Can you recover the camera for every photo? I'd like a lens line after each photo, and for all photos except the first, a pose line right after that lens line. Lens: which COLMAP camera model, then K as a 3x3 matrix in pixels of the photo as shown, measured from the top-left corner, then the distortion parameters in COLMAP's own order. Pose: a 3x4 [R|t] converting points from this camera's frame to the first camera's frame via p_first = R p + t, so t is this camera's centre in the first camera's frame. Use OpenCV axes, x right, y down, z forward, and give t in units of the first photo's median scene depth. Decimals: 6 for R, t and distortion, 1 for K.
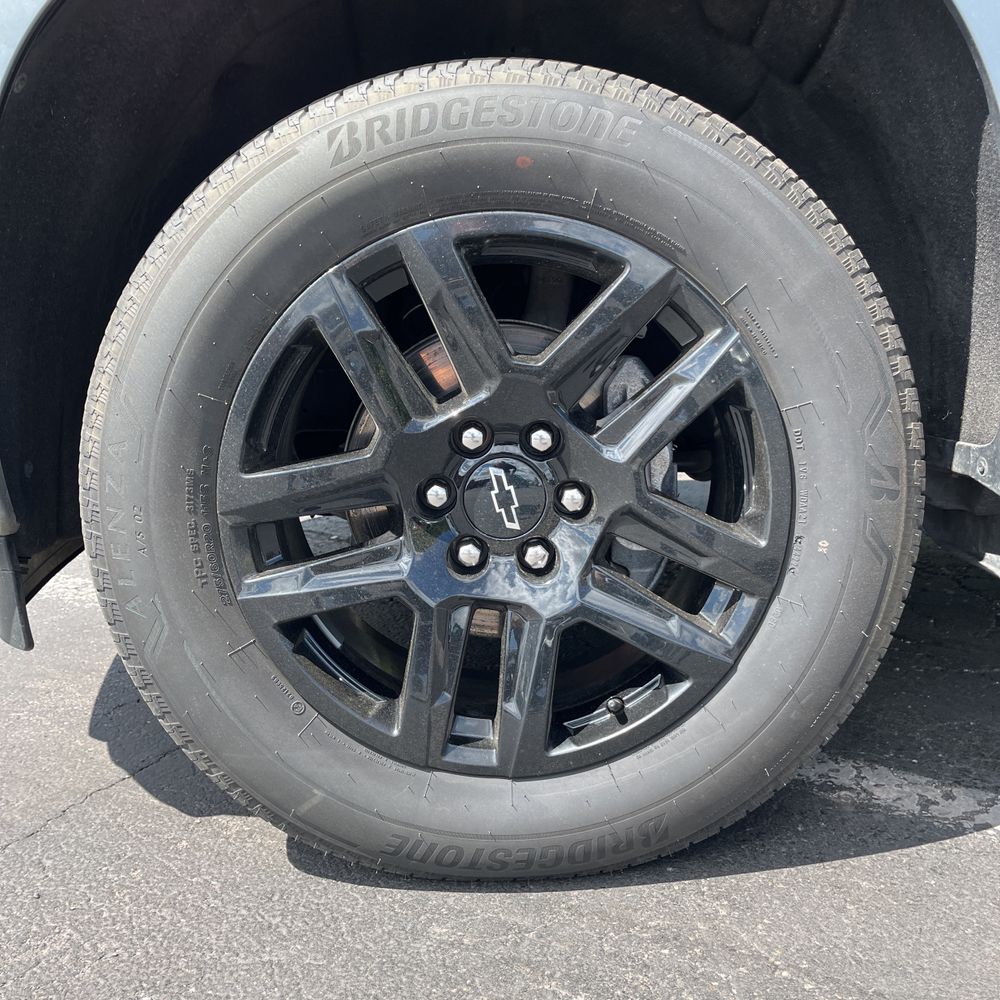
lens RADIAL K [[1019.1, 0, 500.0], [0, 1019.1, 500.0], [0, 0, 1]] dist [0.050208, -0.083821]
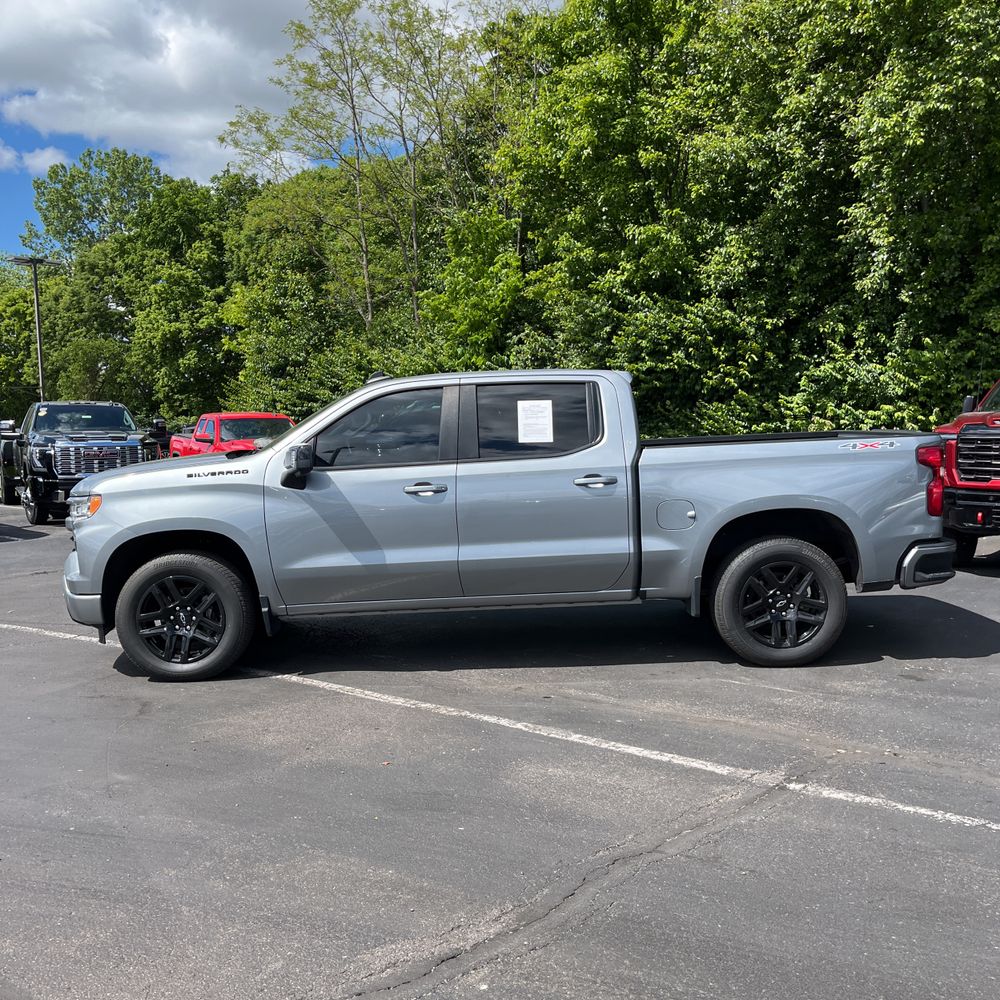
lens RADIAL K [[989.1, 0, 500.0], [0, 989.1, 500.0], [0, 0, 1]] dist [0.108200, 0.000812]
pose [[0.999974, 0.006470, -0.003283, 1.981066], [-0.006771, 0.994764, -0.101973, -0.109233], [0.002606, 0.101992, 0.994782, -5.218387]]
